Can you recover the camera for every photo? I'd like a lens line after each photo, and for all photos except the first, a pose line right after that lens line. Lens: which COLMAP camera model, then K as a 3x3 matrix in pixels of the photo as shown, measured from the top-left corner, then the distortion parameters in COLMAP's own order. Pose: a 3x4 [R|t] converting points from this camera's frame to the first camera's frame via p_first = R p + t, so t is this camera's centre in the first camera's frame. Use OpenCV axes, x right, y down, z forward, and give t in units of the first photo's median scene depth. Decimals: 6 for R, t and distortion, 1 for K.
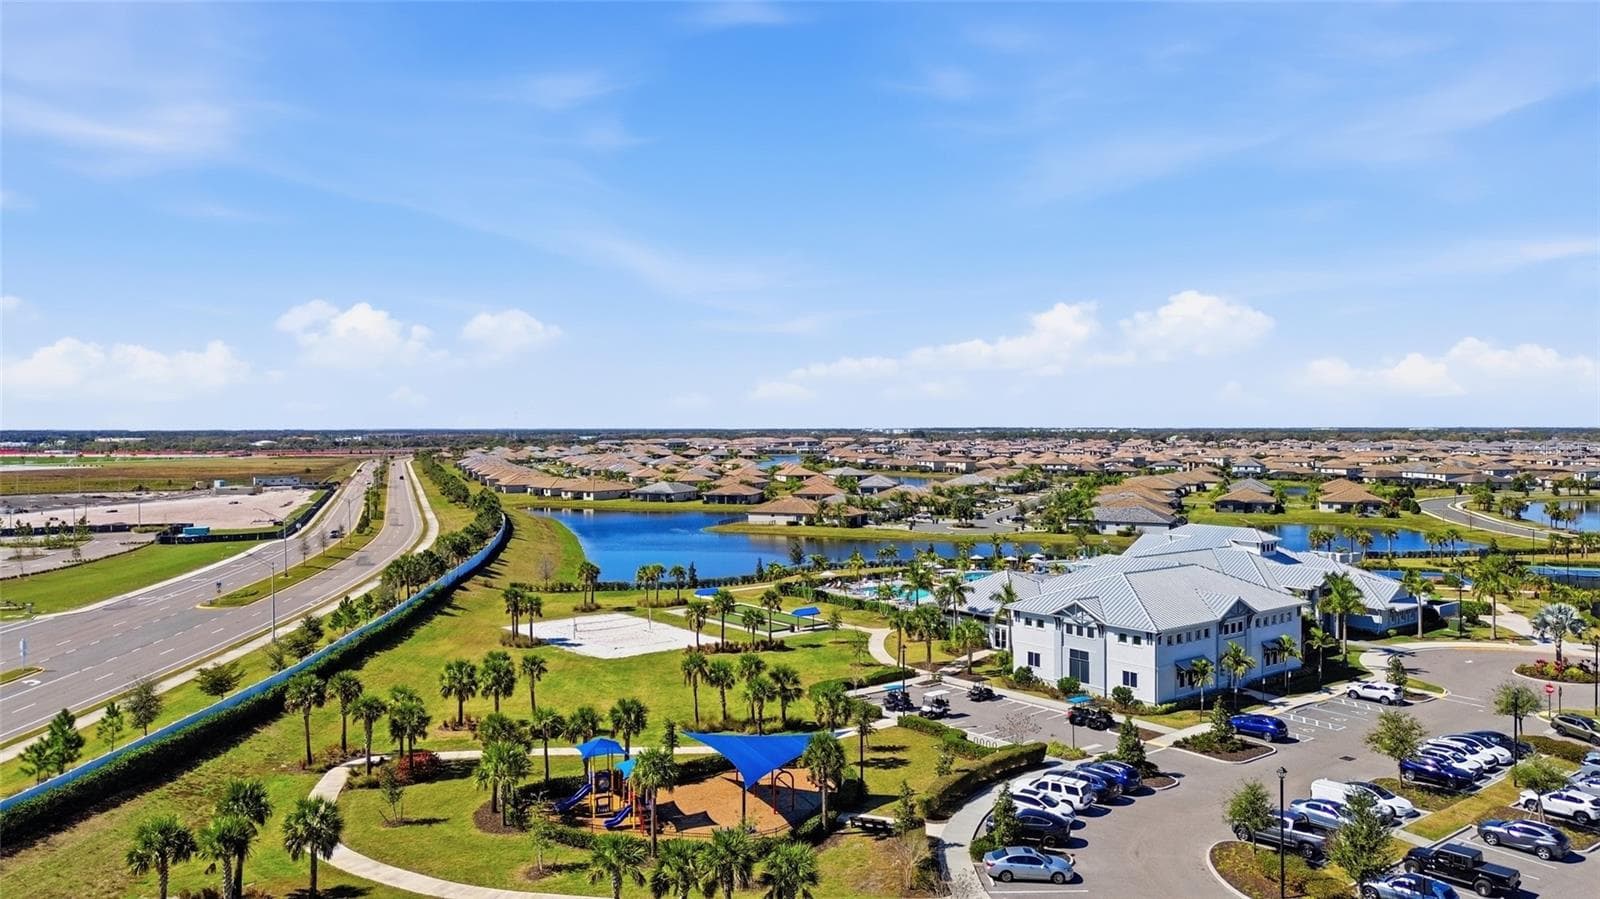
lens RADIAL K [[1162.4, 0, 800.0], [0, 1162.4, 449.5], [0, 0, 1]] dist [0.070754, -0.001267]
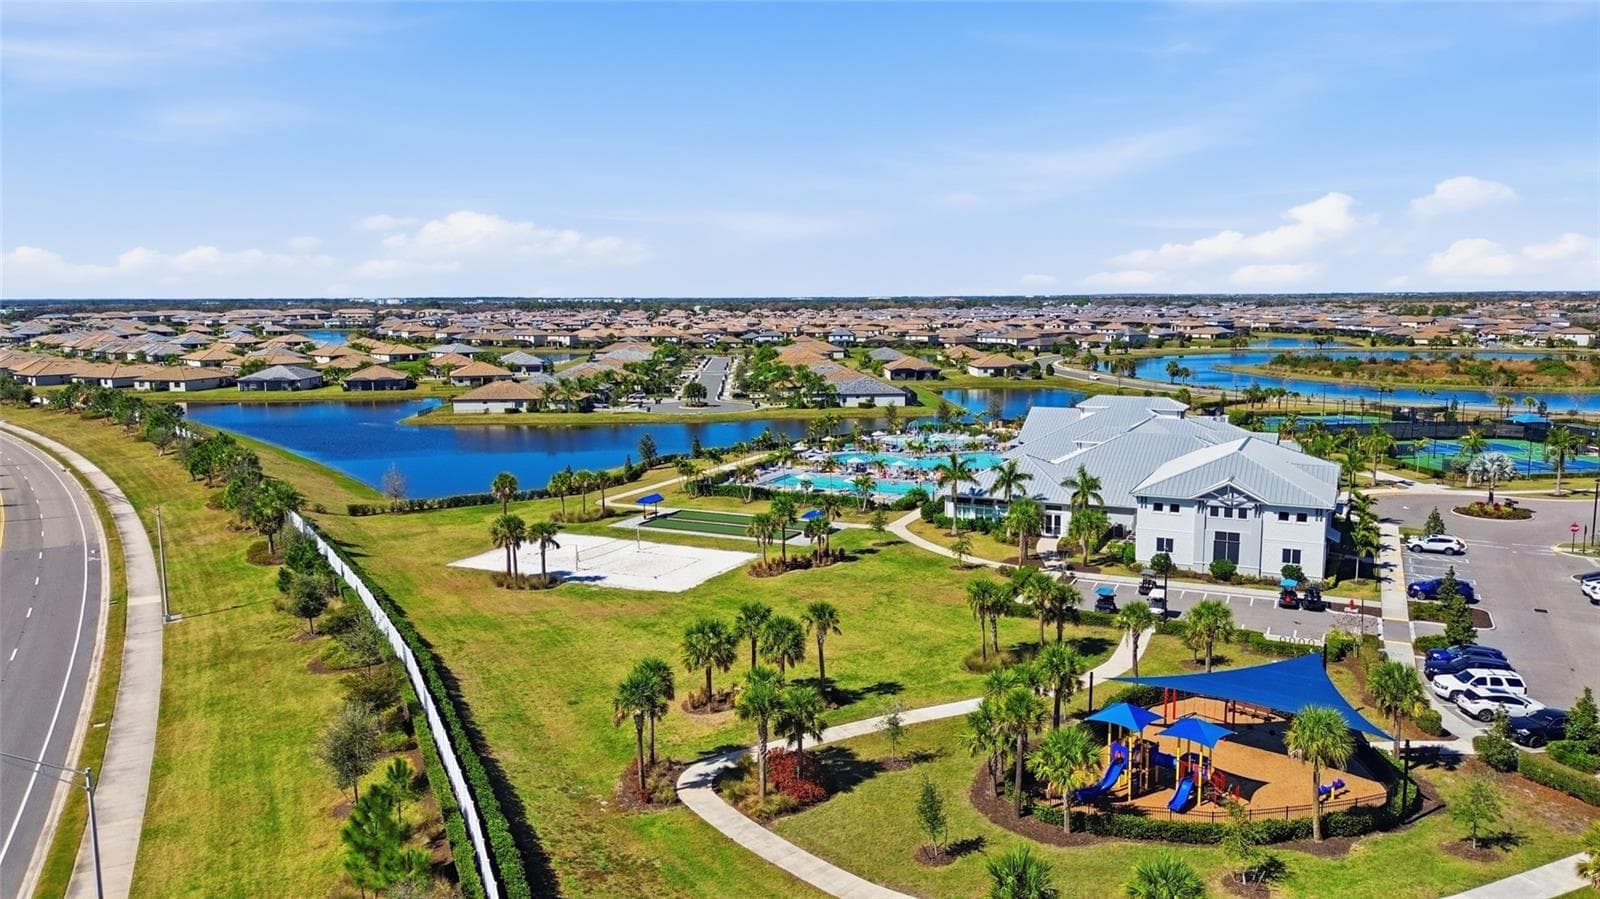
lens RADIAL K [[1162.4, 0, 800.0], [0, 1162.4, 449.5], [0, 0, 1]] dist [0.070754, -0.001267]
pose [[0.901796, -0.060507, 0.427906, -0.205236], [0.012744, 0.993443, 0.113617, -0.005498], [-0.431974, -0.097006, 0.896654, 0.114514]]
